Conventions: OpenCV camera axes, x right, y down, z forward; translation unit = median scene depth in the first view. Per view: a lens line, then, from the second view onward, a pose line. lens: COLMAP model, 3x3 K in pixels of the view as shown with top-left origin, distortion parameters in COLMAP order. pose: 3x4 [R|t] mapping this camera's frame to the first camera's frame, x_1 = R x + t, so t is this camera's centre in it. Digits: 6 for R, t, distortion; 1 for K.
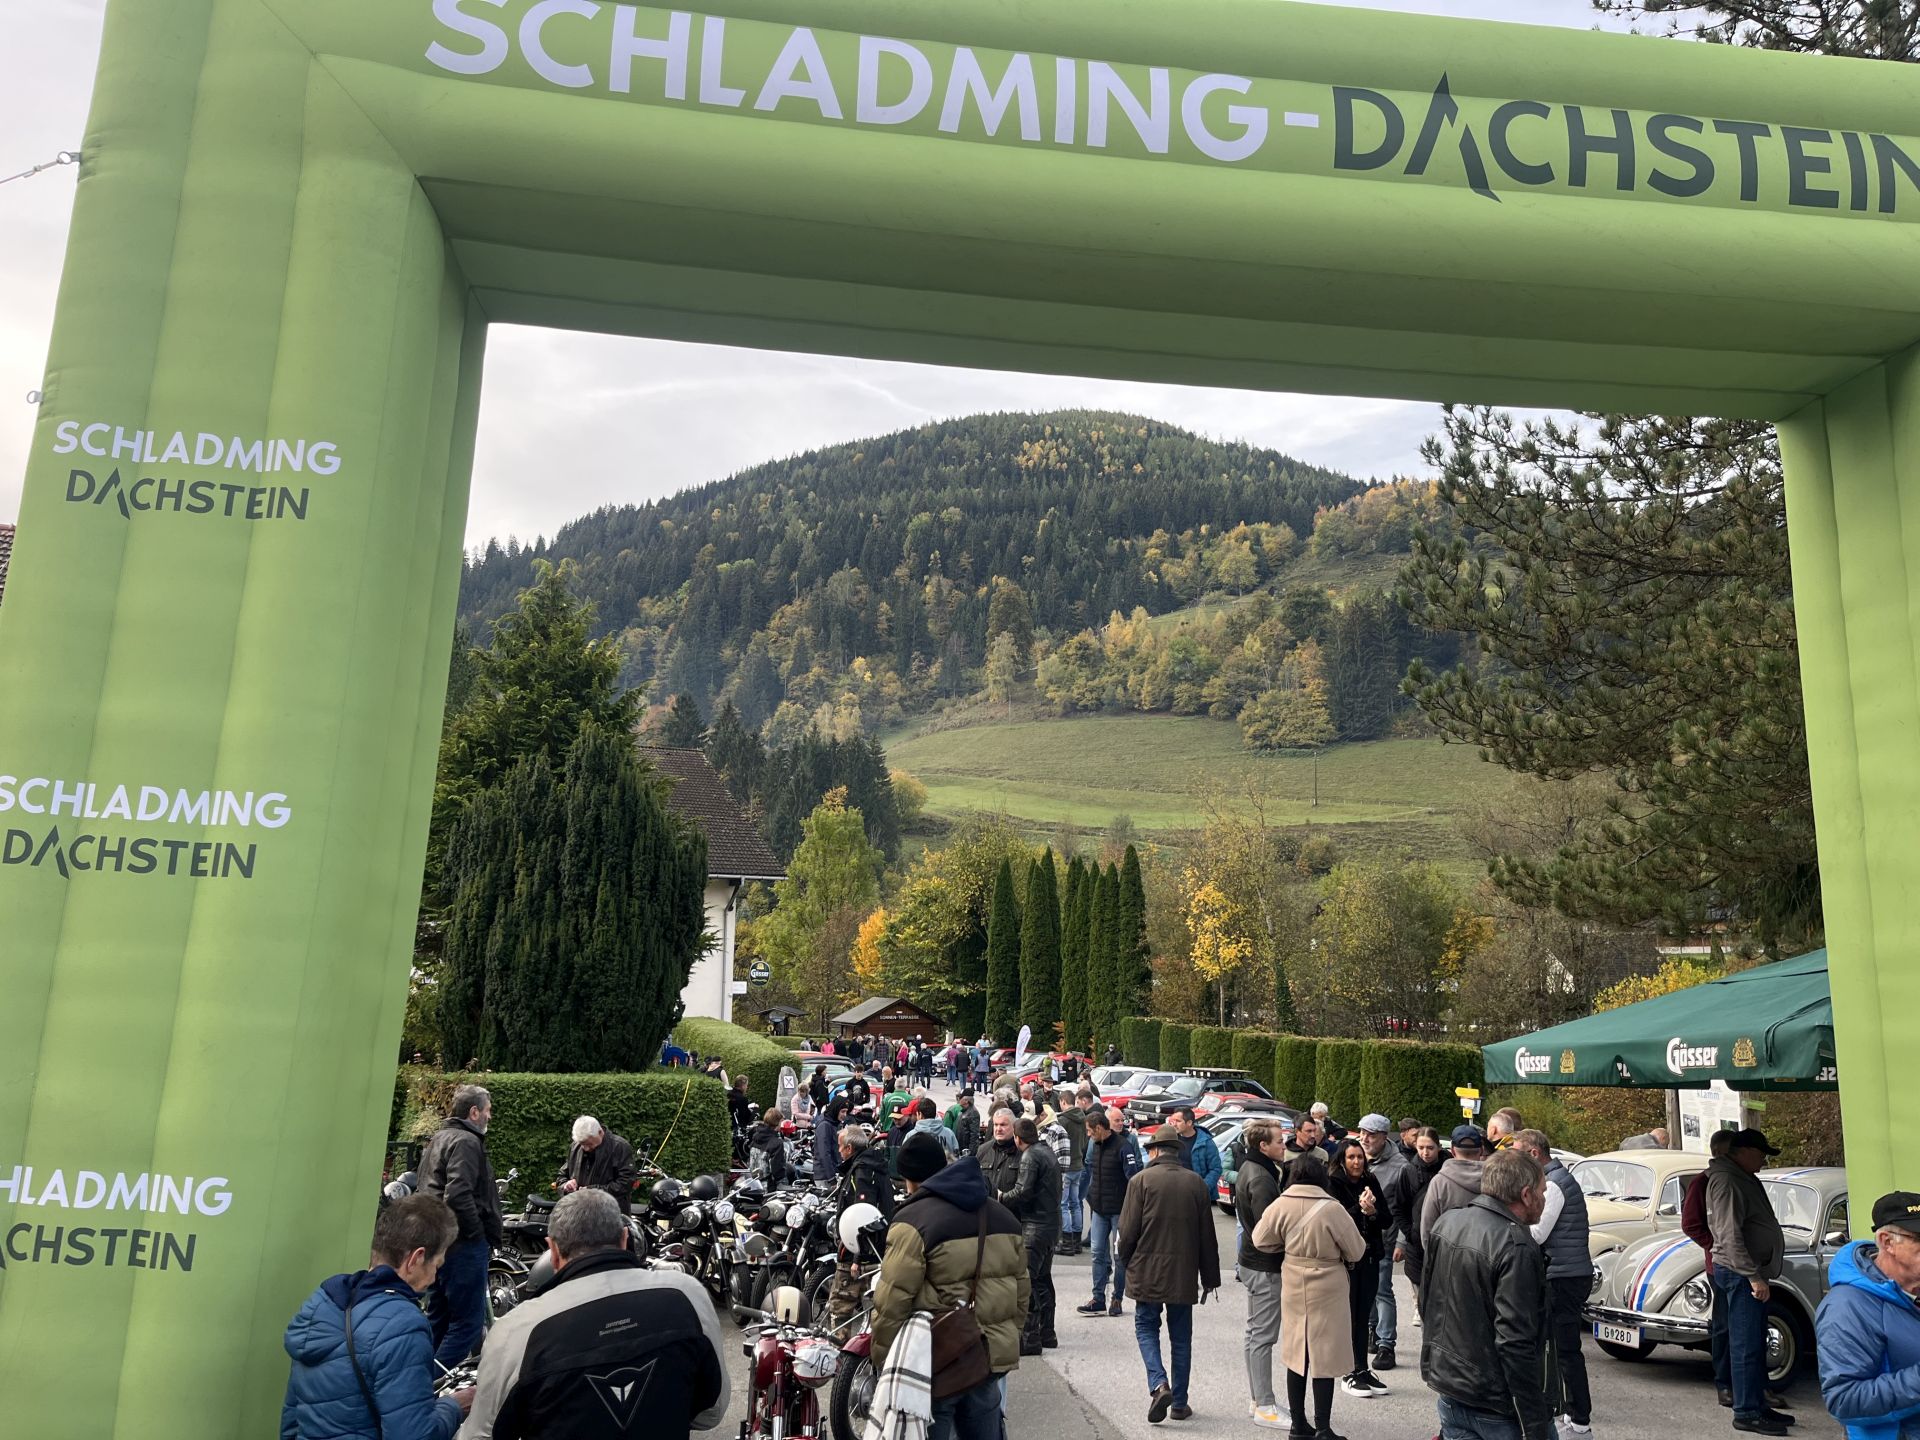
lens RADIAL K [[1456.6, 0, 975.9], [0, 1456.6, 724.5], [0, 0, 1]] dist [0.068564, -0.110937]
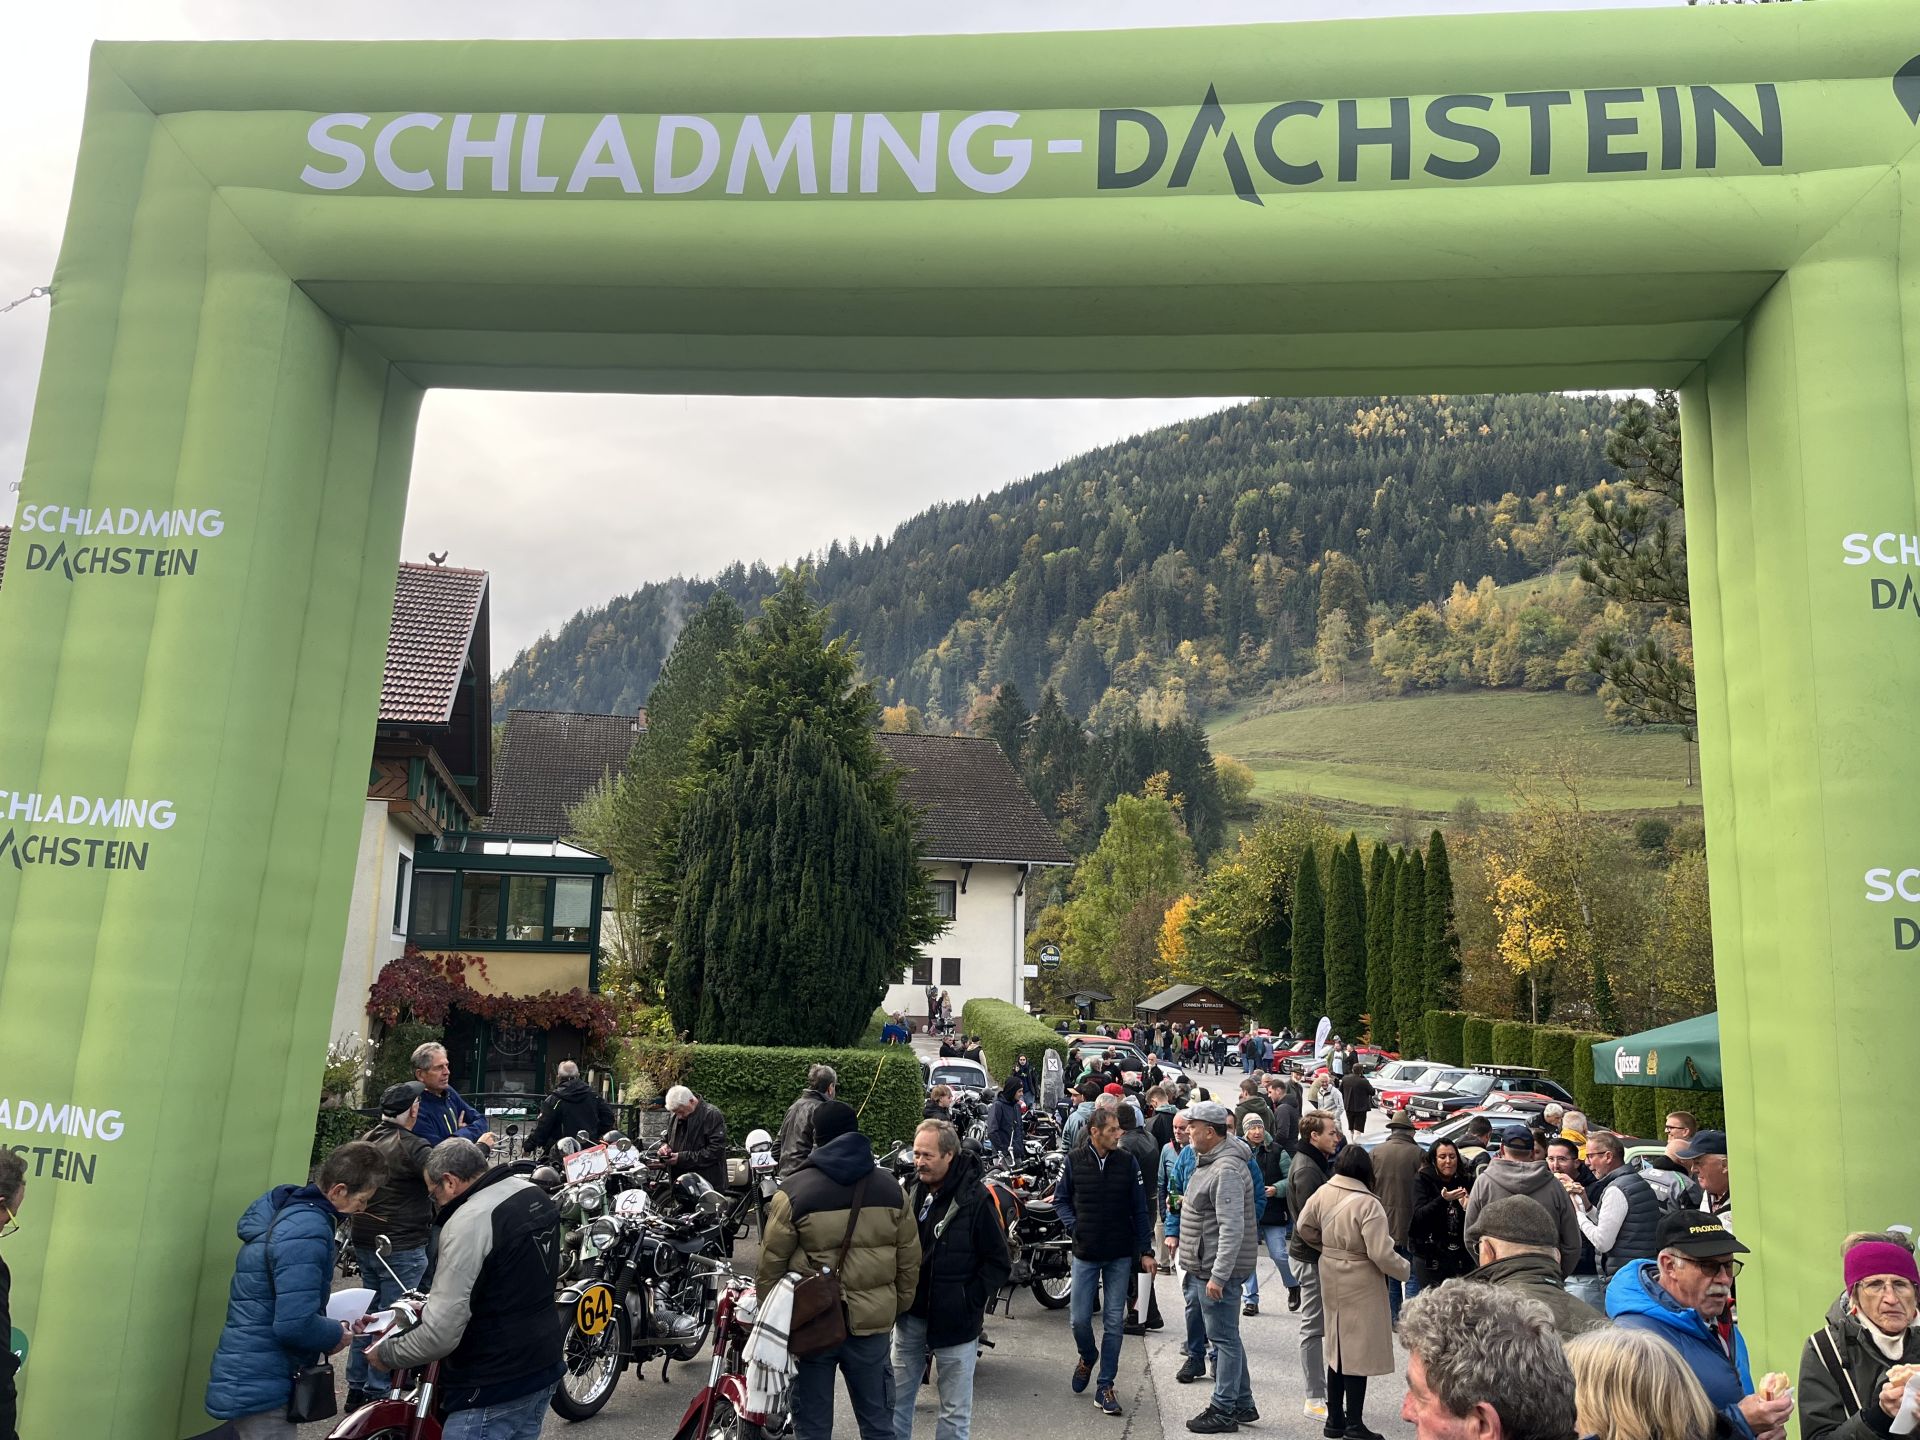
lens RADIAL K [[1457.3, 0, 960.0], [0, 1457.3, 720.0], [0, 0, 1]] dist [0.069491, -0.111012]
pose [[0.974067, -0.021204, -0.225262, 0.098128], [0.022692, 0.999734, 0.004018, -0.002307], [0.225117, -0.009025, 0.974290, -0.010342]]
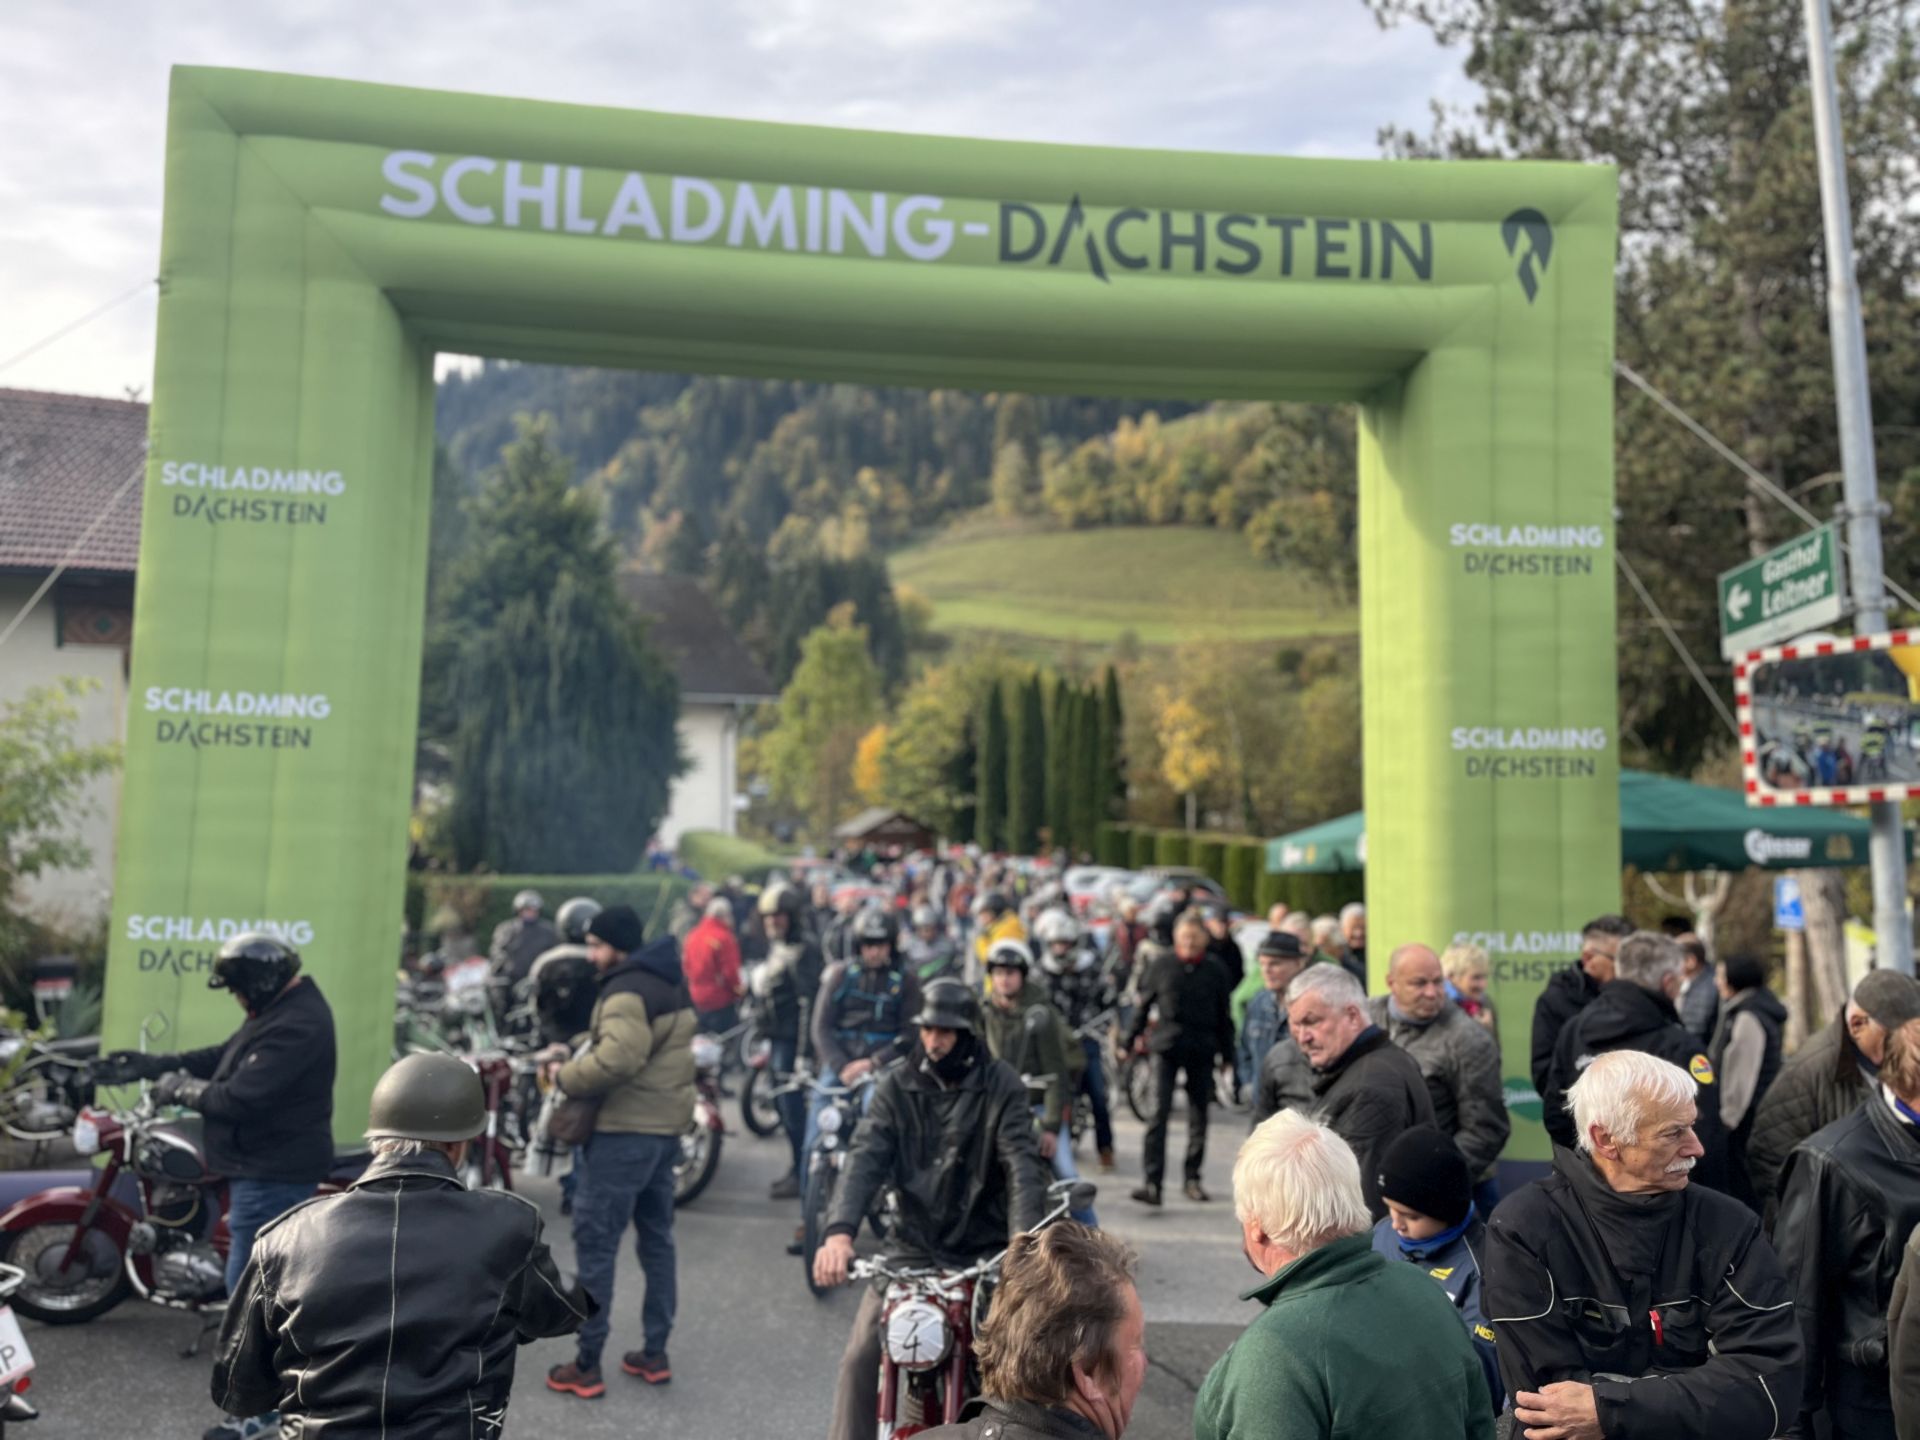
lens RADIAL K [[1441.4, 0, 992.3], [0, 1441.4, 731.8], [0, 0, 1]] dist [0.038027, -0.071390]
pose [[0.999902, -0.011854, 0.007455, 0.057732], [0.010773, 0.991285, 0.131296, -0.025835], [-0.008947, -0.131203, 0.991315, -0.135023]]
